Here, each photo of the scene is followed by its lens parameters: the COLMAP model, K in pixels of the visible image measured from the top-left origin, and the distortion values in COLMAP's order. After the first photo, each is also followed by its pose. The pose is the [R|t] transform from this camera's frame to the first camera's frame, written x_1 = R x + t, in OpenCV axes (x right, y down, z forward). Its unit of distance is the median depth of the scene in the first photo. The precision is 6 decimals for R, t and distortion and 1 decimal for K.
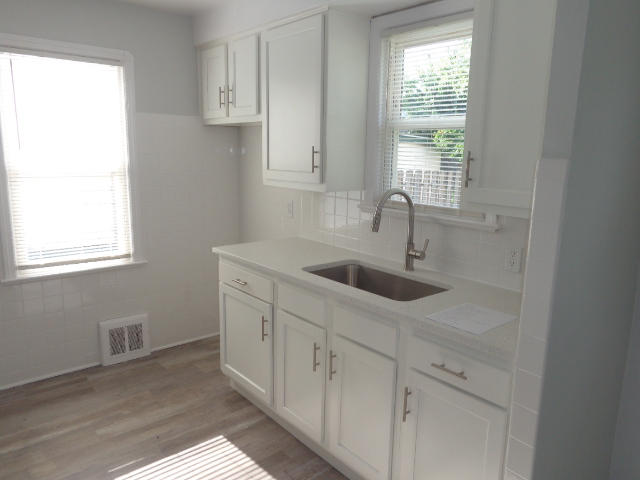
lens RADIAL K [[482.8, 0, 320.0], [0, 482.8, 240.0], [0, 0, 1]] dist [0.000251, 0.007171]
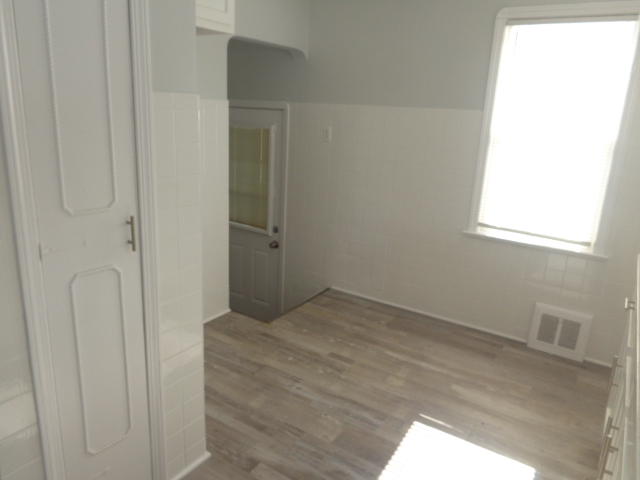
lens RADIAL K [[482.8, 0, 320.0], [0, 482.8, 240.0], [0, 0, 1]] dist [0.000251, 0.007171]
pose [[0.296247, 0.252037, -0.921257, 0.295864], [-0.226457, 0.955586, 0.188607, -0.033686], [0.927877, 0.152750, 0.340165, 0.279855]]
